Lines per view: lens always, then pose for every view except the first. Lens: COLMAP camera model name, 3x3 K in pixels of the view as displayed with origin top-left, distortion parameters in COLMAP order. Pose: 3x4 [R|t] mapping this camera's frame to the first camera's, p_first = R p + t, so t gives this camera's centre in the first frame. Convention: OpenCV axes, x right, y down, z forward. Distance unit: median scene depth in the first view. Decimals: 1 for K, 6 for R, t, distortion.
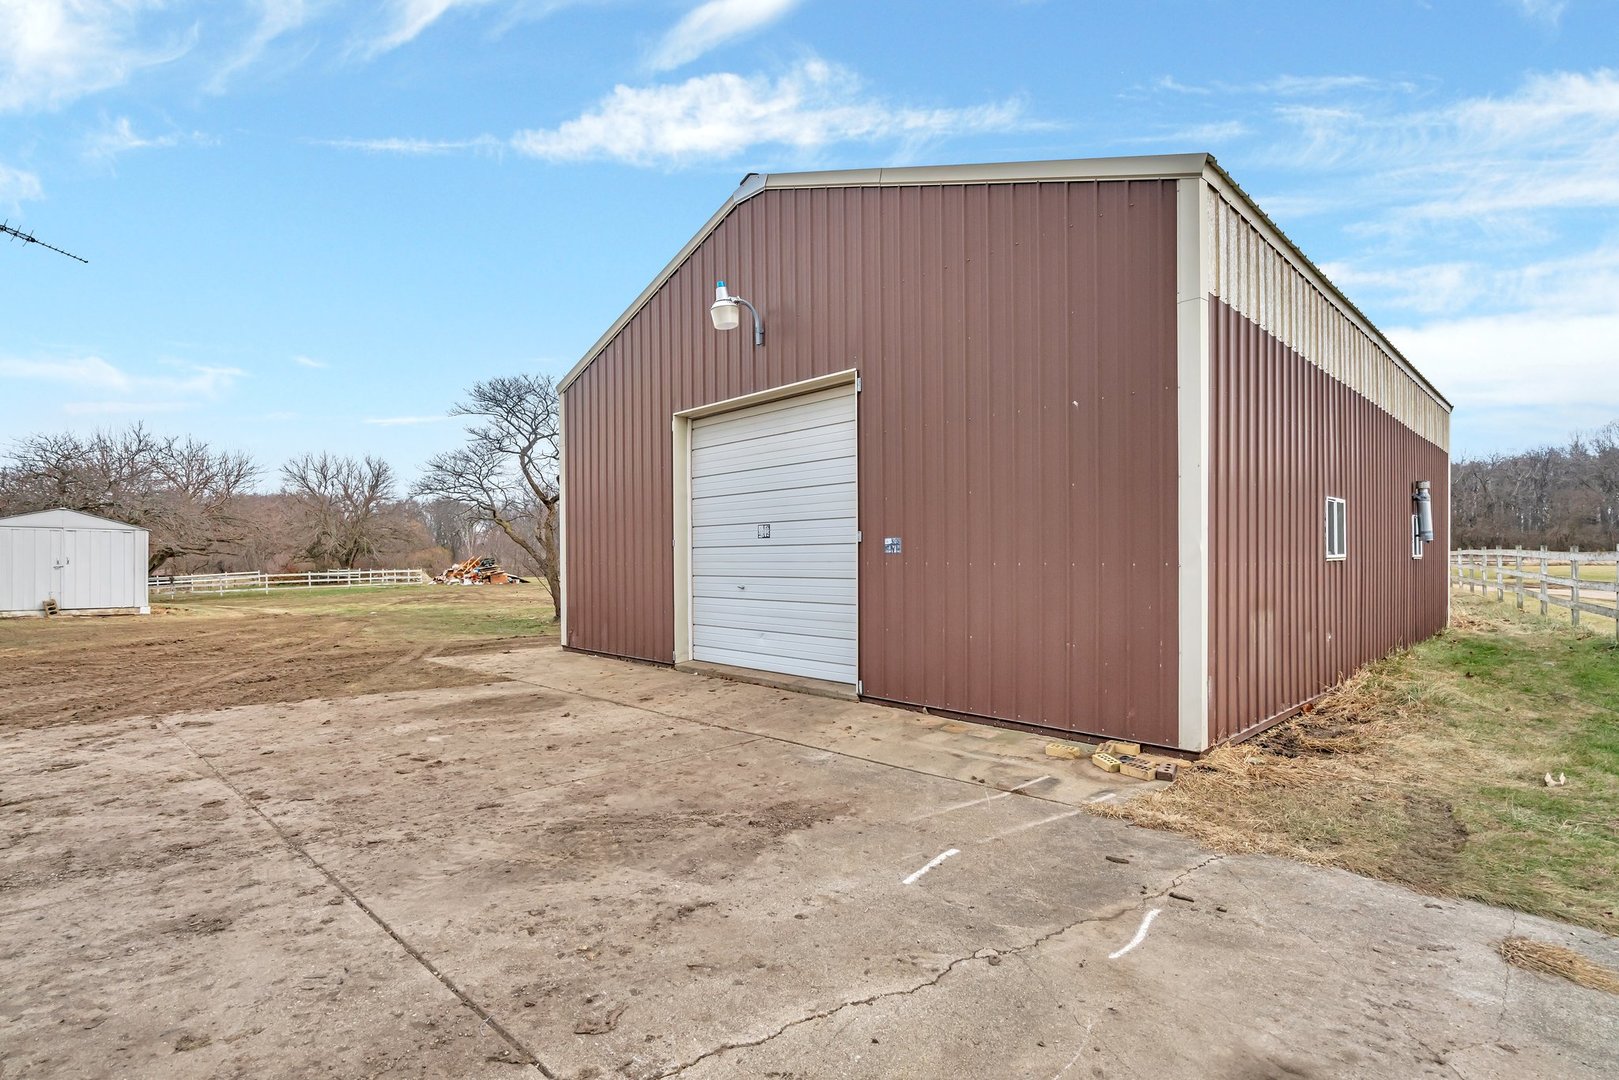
lens RADIAL K [[762.6, 0, 810.4], [0, 762.6, 541.2], [0, 0, 1]] dist [-0.006456, 0.001134]
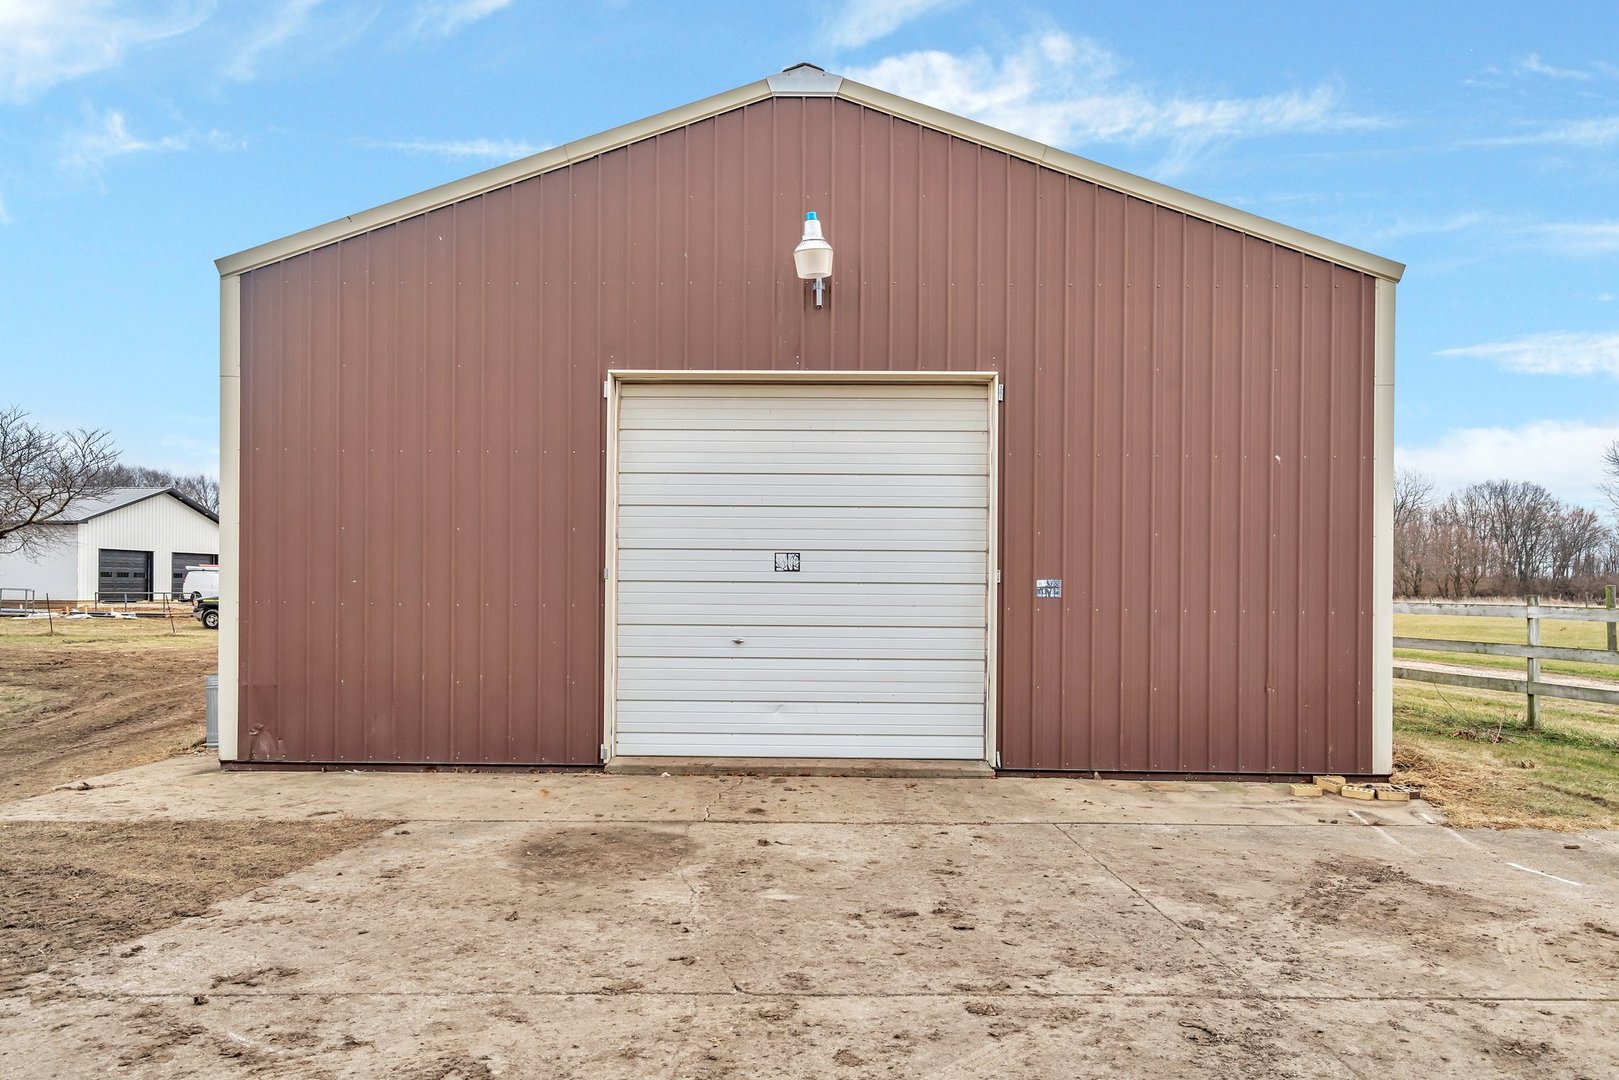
lens RADIAL K [[1135.7, 0, 808.4], [0, 1135.7, 551.0], [0, 0, 1]] dist [-0.006380, 0.009592]
pose [[0.714623, 0.033954, 0.698686, -1.174826], [-0.028613, 0.999404, -0.019303, -0.004865], [-0.698925, -0.006197, 0.715168, 0.333729]]
